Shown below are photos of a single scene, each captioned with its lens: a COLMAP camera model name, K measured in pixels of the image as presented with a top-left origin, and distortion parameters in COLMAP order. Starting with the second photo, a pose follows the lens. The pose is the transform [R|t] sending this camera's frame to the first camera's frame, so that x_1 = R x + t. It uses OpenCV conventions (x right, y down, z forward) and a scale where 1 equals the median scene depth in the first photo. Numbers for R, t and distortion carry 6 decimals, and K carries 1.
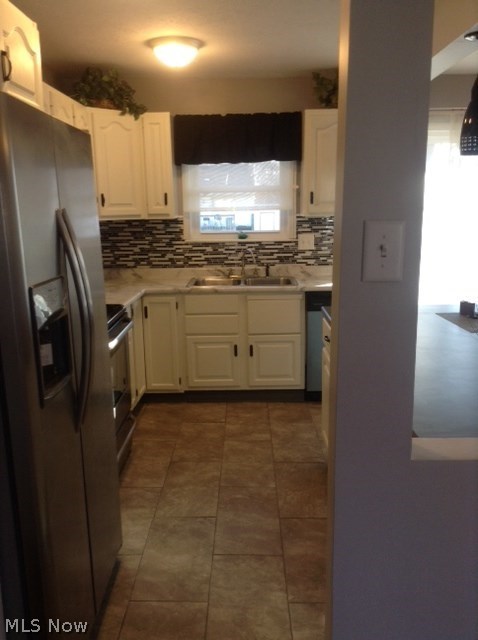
lens RADIAL K [[552.1, 0, 236.1], [0, 552.1, 321.4], [0, 0, 1]] dist [0.049784, -0.014079]
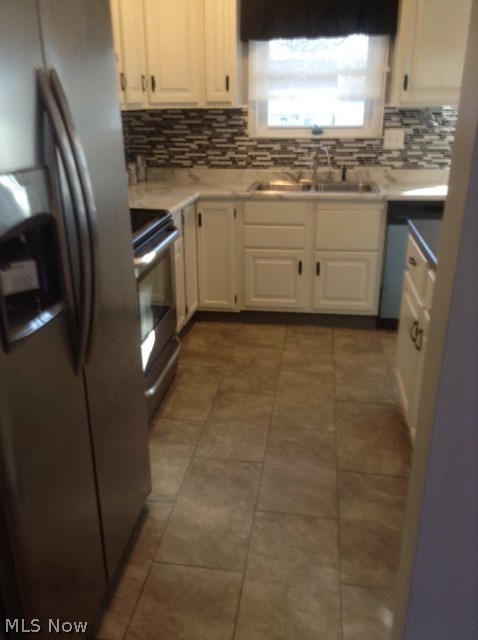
lens RADIAL K [[552.1, 0, 236.1], [0, 552.1, 321.4], [0, 0, 1]] dist [0.049784, -0.014079]
pose [[0.991079, 0.056947, -0.120499, 0.009772], [-0.036436, 0.985446, 0.166036, -0.005499], [0.128200, -0.160164, 0.978730, 0.126507]]
